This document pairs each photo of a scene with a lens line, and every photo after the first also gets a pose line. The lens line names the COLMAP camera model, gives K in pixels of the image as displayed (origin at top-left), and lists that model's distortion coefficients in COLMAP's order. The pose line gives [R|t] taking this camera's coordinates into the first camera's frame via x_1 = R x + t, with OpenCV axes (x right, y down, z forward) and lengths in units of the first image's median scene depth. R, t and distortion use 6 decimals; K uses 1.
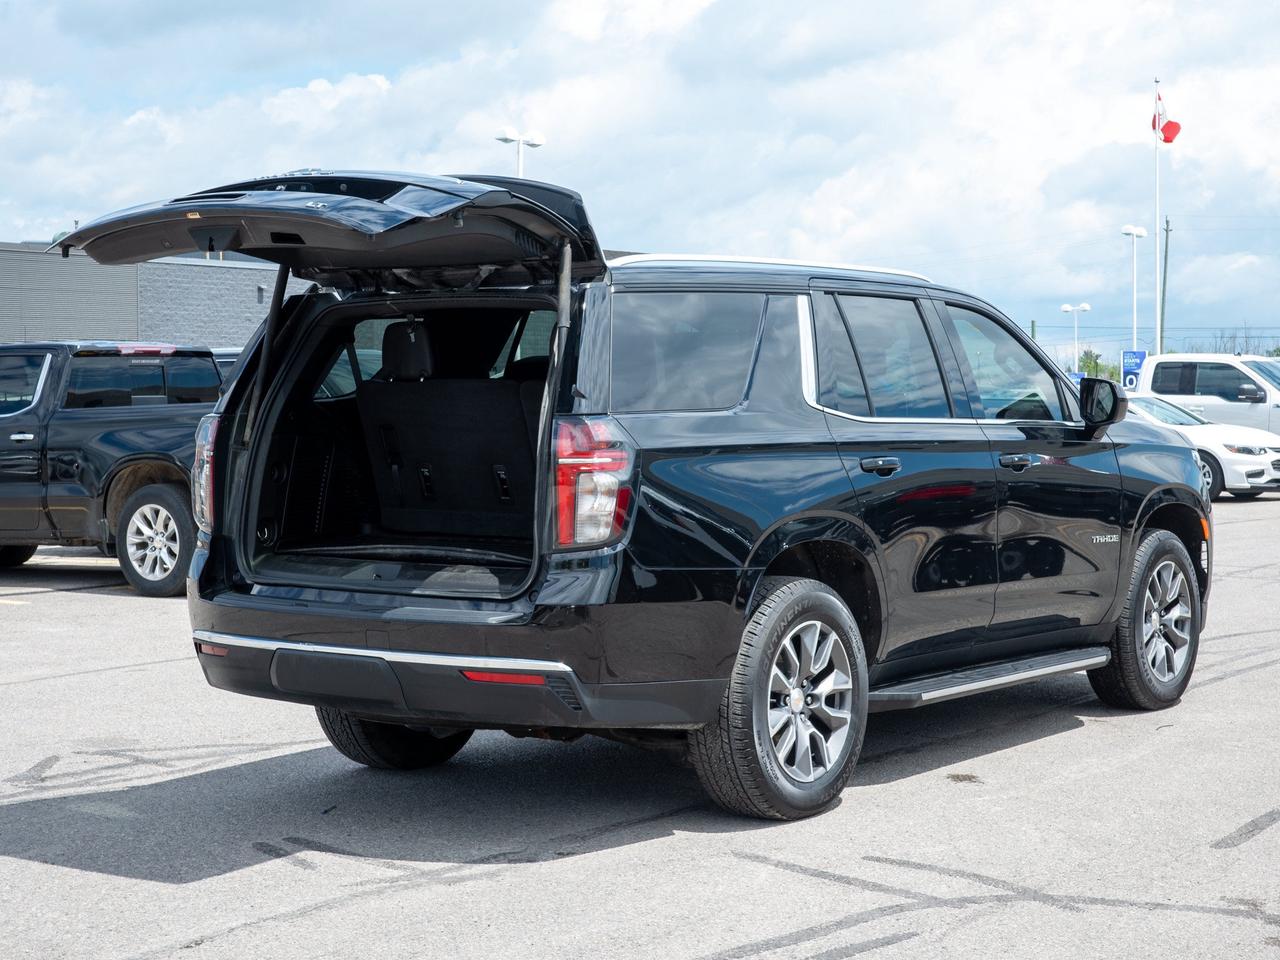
lens RADIAL K [[2363.3, 0, 663.7], [0, 2363.3, 483.0], [0, 0, 1]] dist [0.020826, 0.168233]
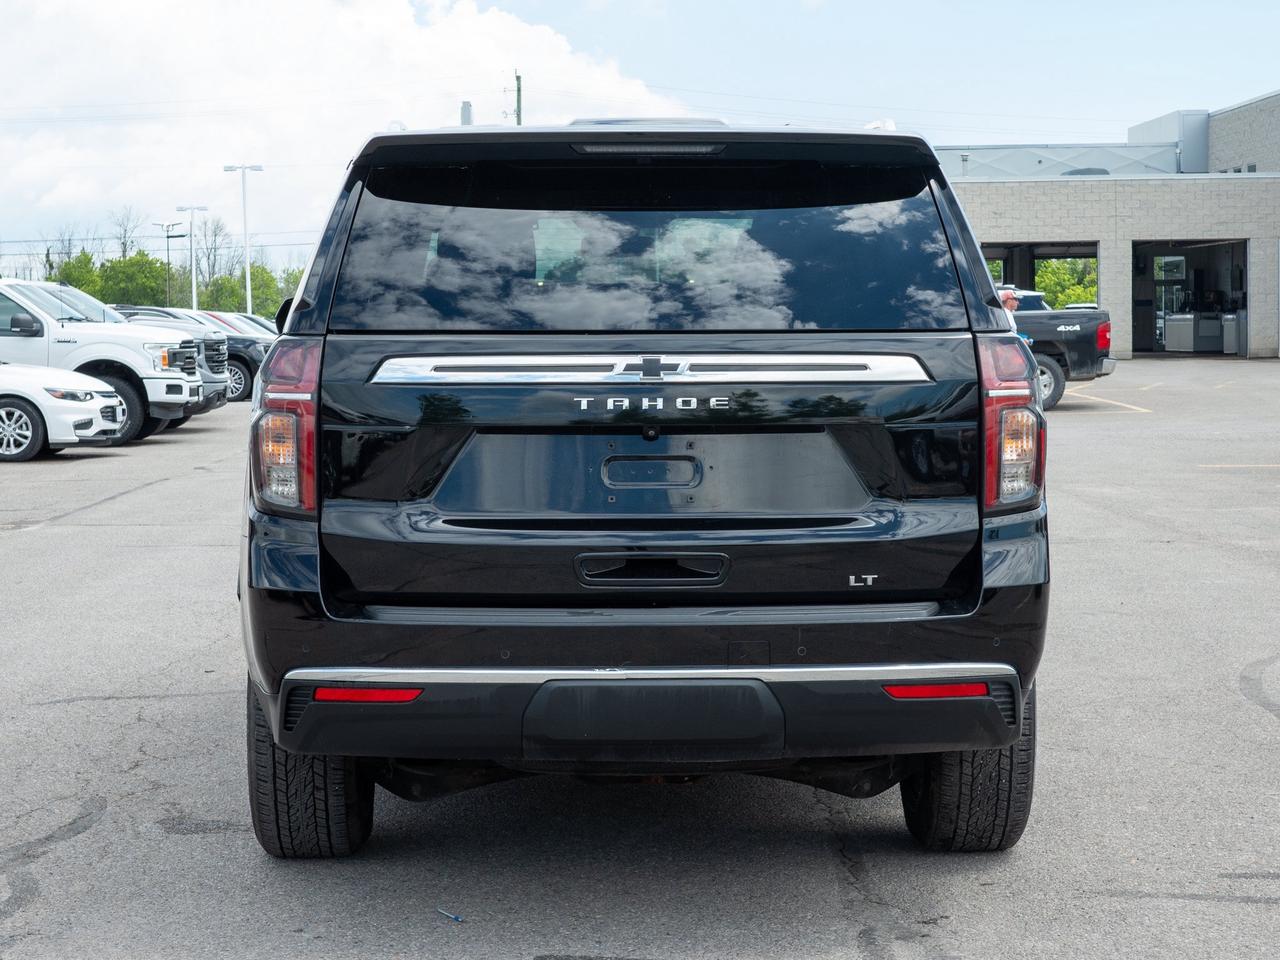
lens RADIAL K [[2880.9, 0, 640.0], [0, 2880.9, 480.0], [0, 0, 1]] dist [0.019203, 0.226120]
pose [[0.774259, -0.035188, 0.631890, -0.629740], [0.027202, 0.999381, 0.022322, -0.004696], [-0.632284, -0.000094, 0.774737, 0.327917]]
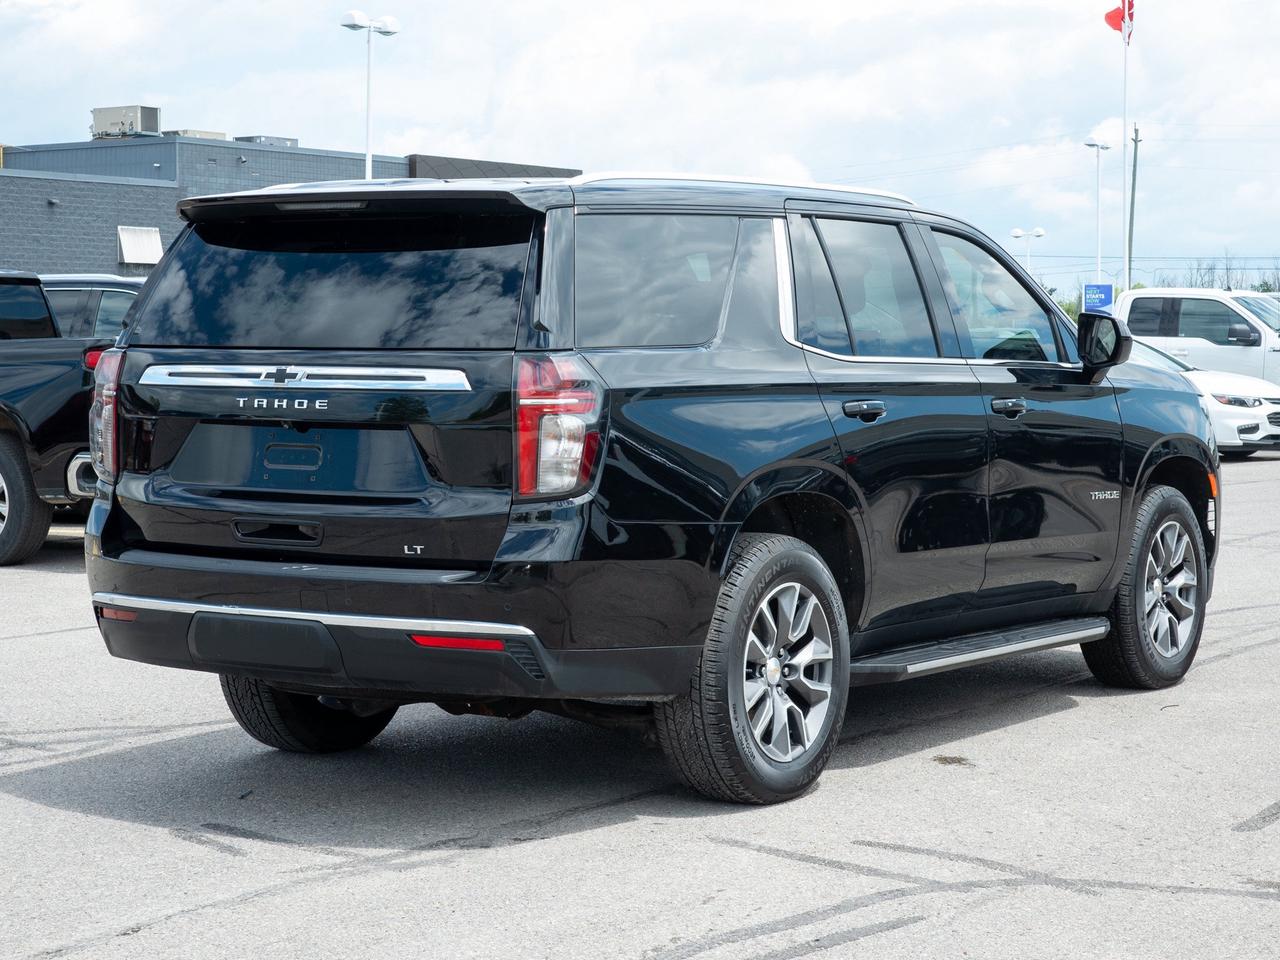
lens RADIAL K [[2880.9, 0, 640.0], [0, 2880.9, 480.0], [0, 0, 1]] dist [0.019203, 0.226120]
pose [[0.999060, 0.002738, 0.043261, -0.041264], [-0.003290, 0.999914, 0.012700, 0.005732], [-0.043222, -0.012831, 0.998983, -0.087330]]
